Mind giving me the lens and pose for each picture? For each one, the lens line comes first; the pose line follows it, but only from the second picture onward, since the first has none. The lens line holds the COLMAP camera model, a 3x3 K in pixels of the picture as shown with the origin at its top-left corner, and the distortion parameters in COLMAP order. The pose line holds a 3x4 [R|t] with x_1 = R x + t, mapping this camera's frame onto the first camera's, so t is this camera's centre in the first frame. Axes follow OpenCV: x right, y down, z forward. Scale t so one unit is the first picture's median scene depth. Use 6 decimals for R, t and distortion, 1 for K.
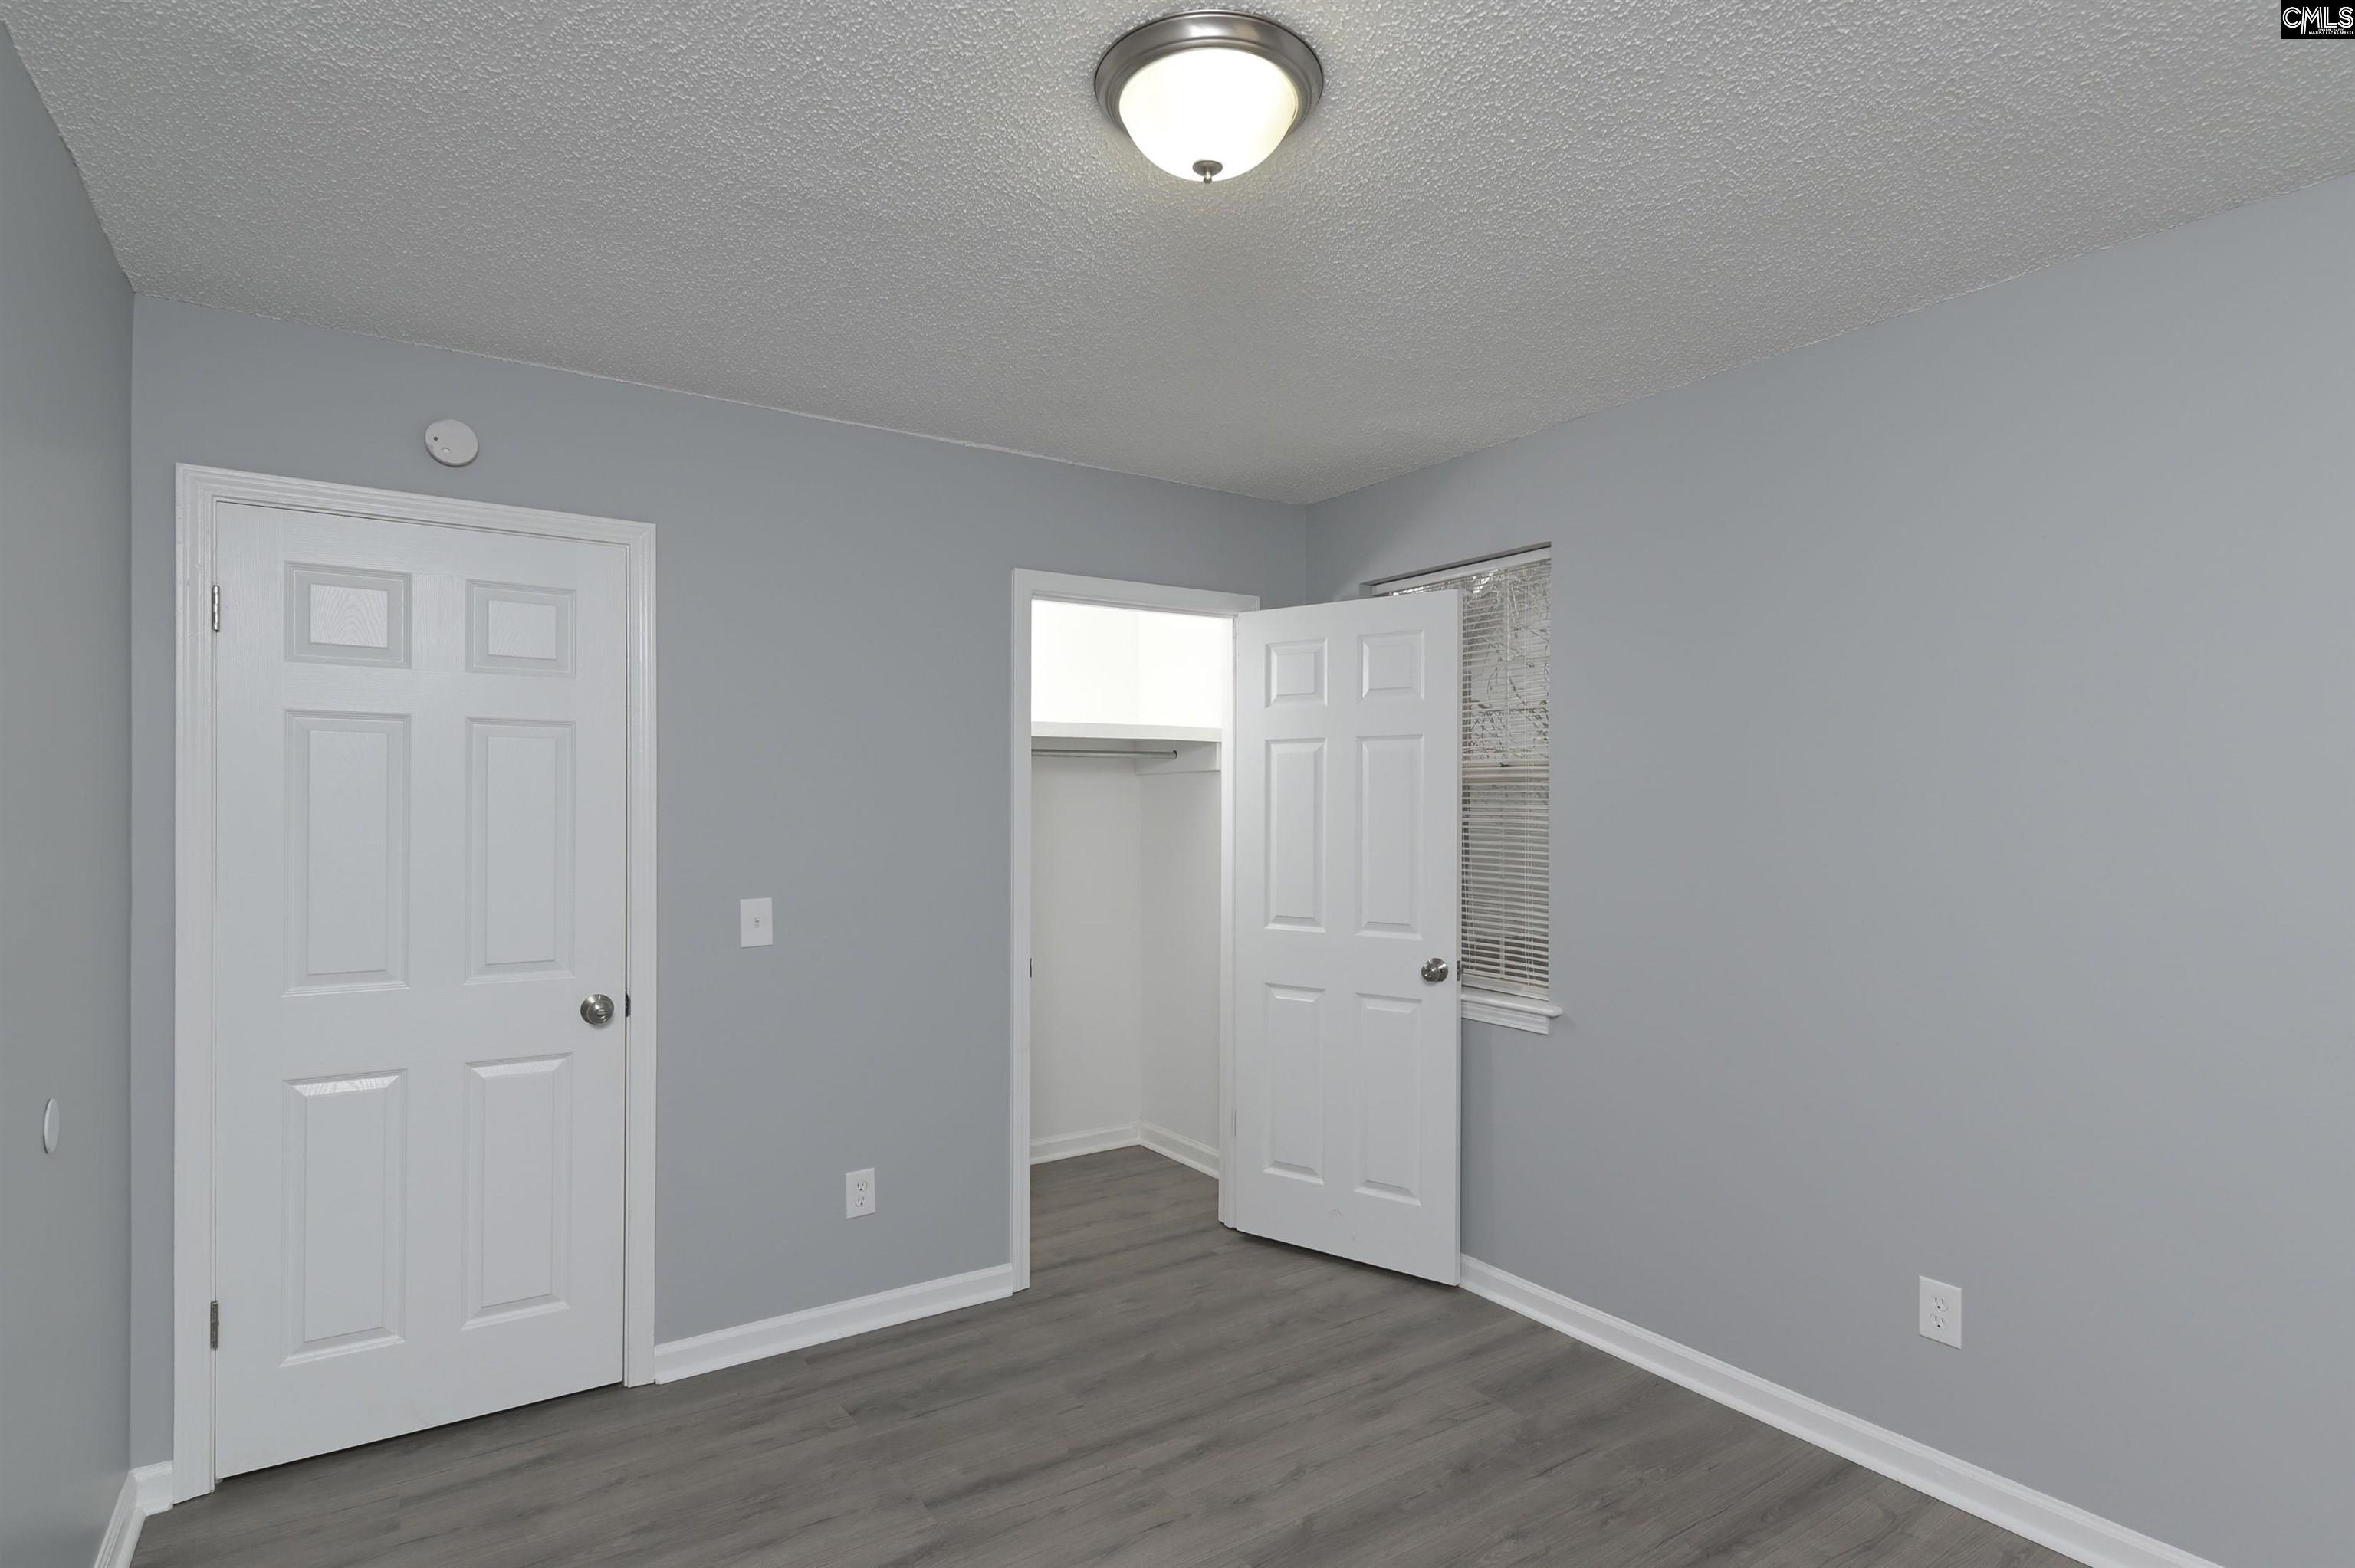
lens RADIAL K [[1217.0, 0, 1161.9], [0, 1217.0, 814.7], [0, 0, 1]] dist [0.016036, -0.008452]
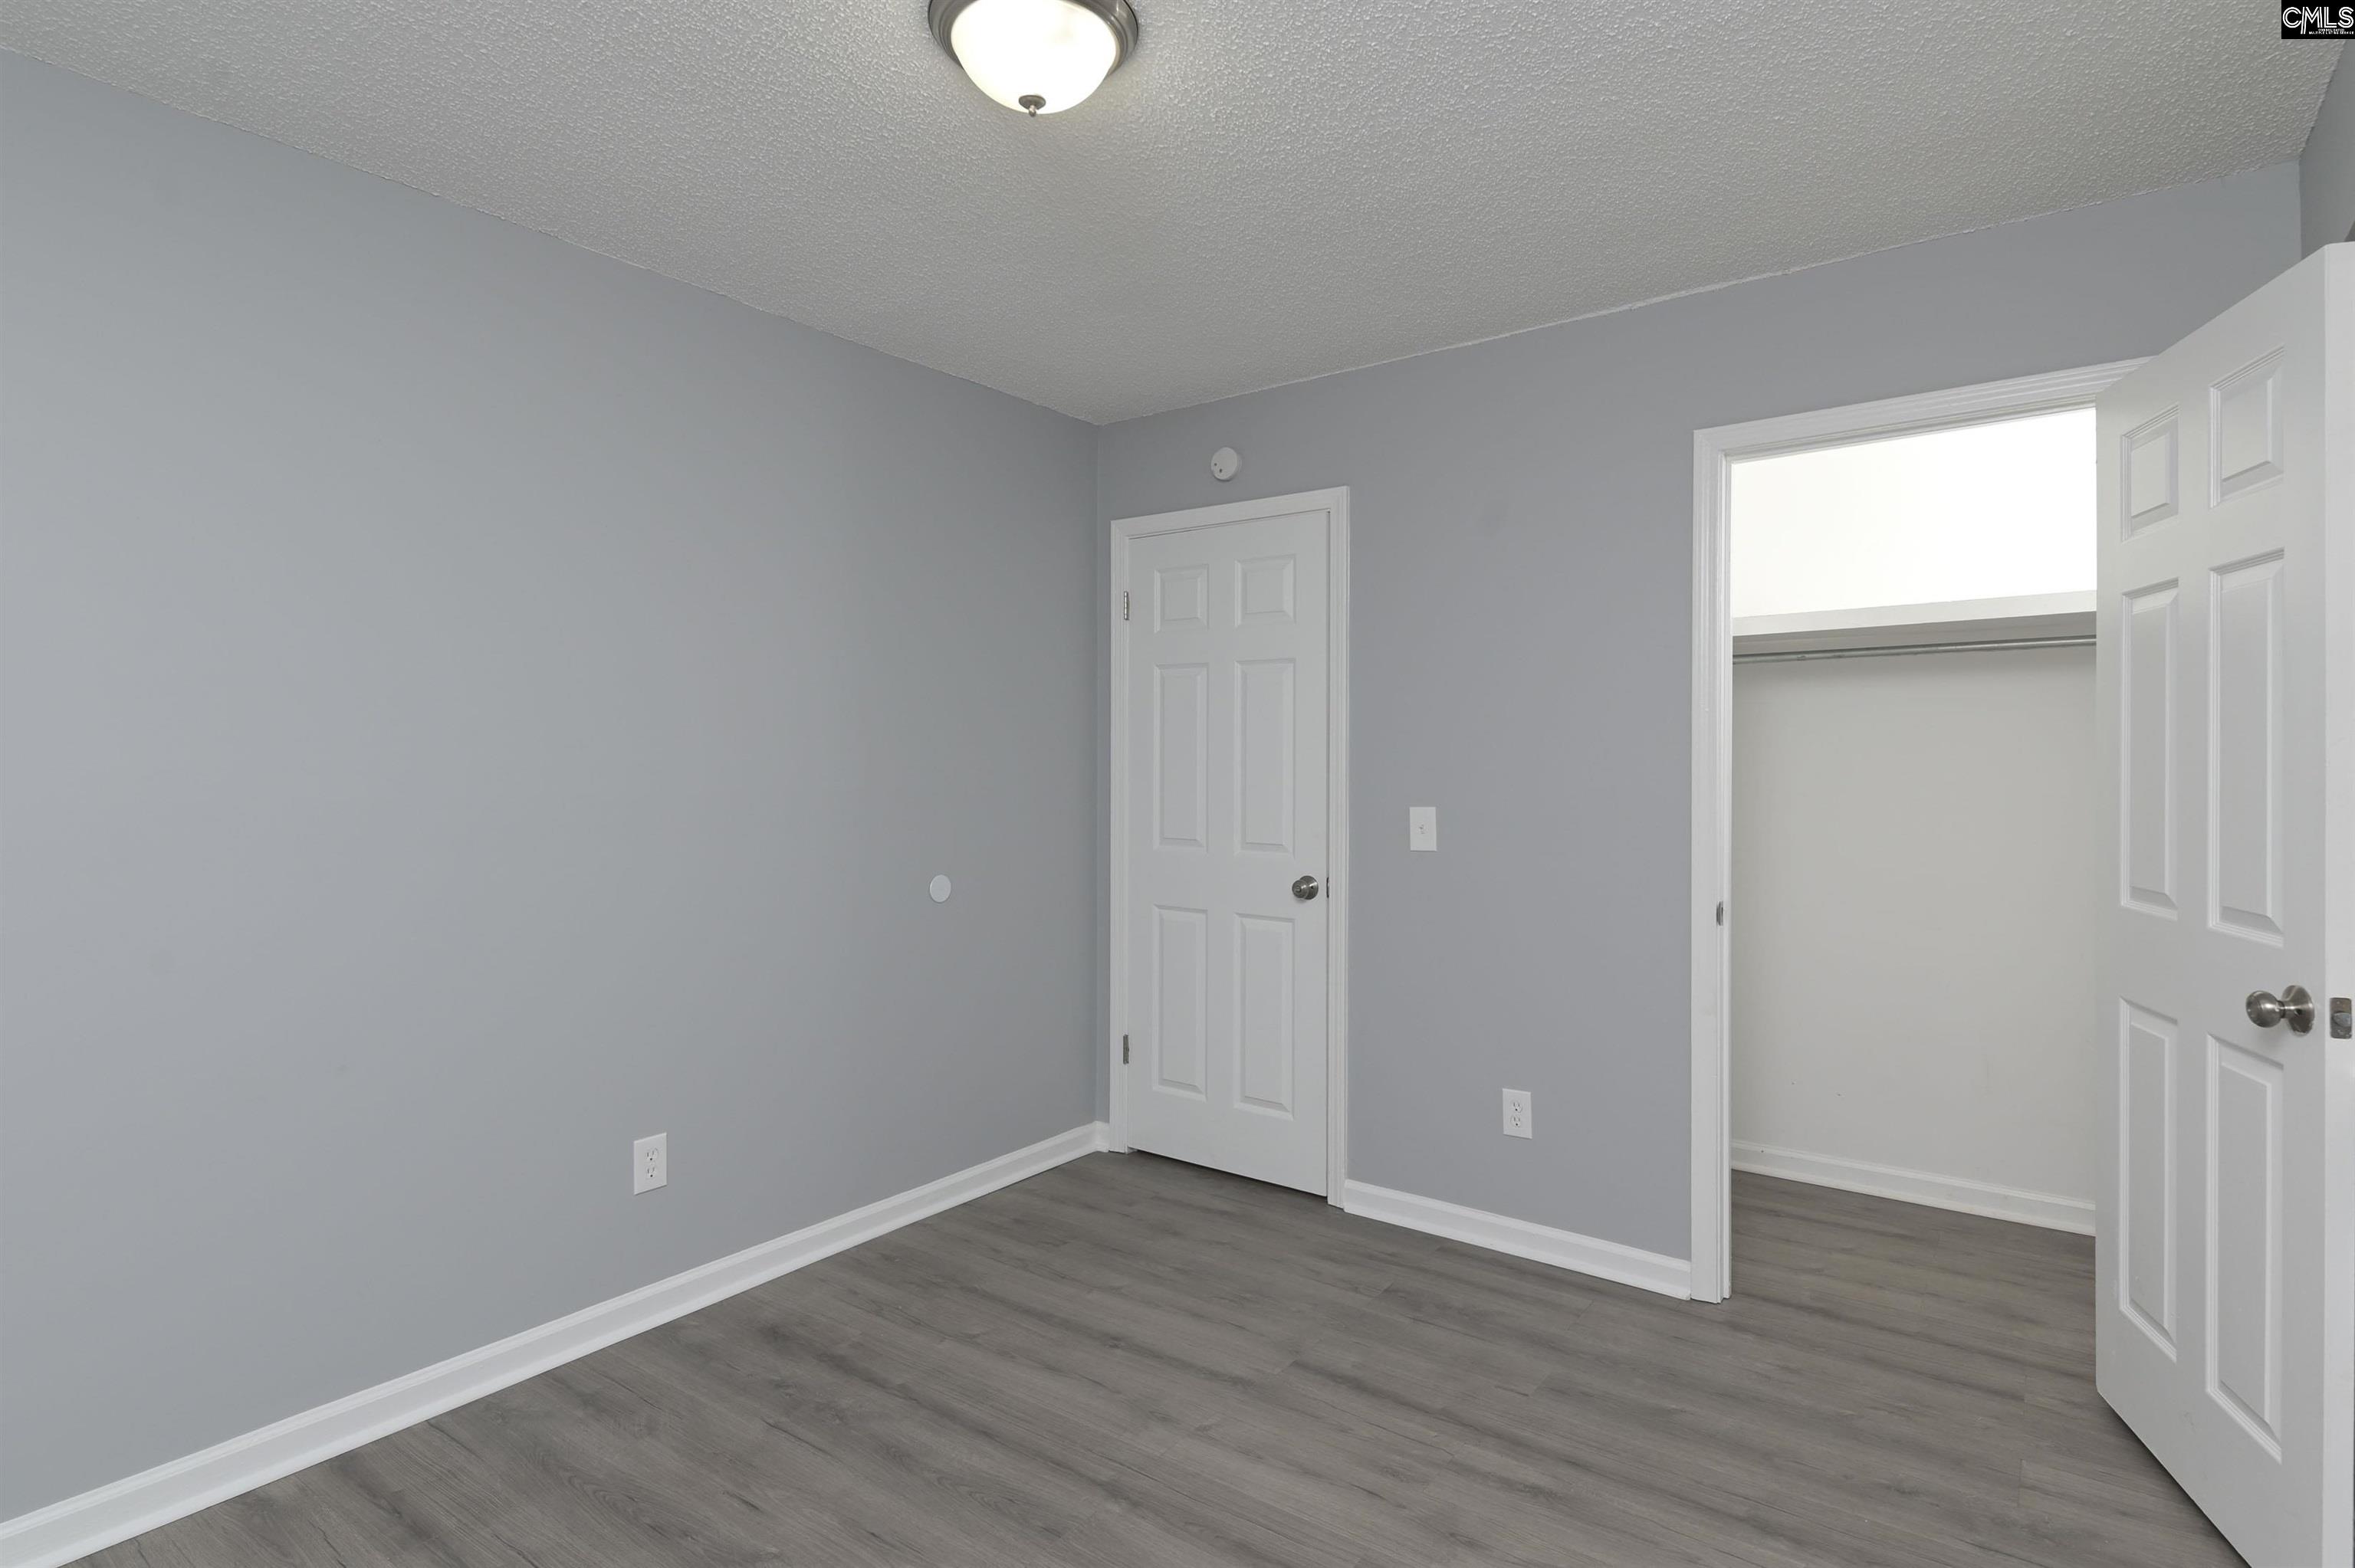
lens RADIAL K [[1217.0, 0, 1168.2], [0, 1217.0, 772.8], [0, 0, 1]] dist [0.016036, -0.008452]
pose [[0.317984, 0.006061, -0.948077, 0.651421], [-0.010425, 0.999941, 0.002896, 0.039115], [0.948039, 0.008963, 0.318029, 0.458404]]
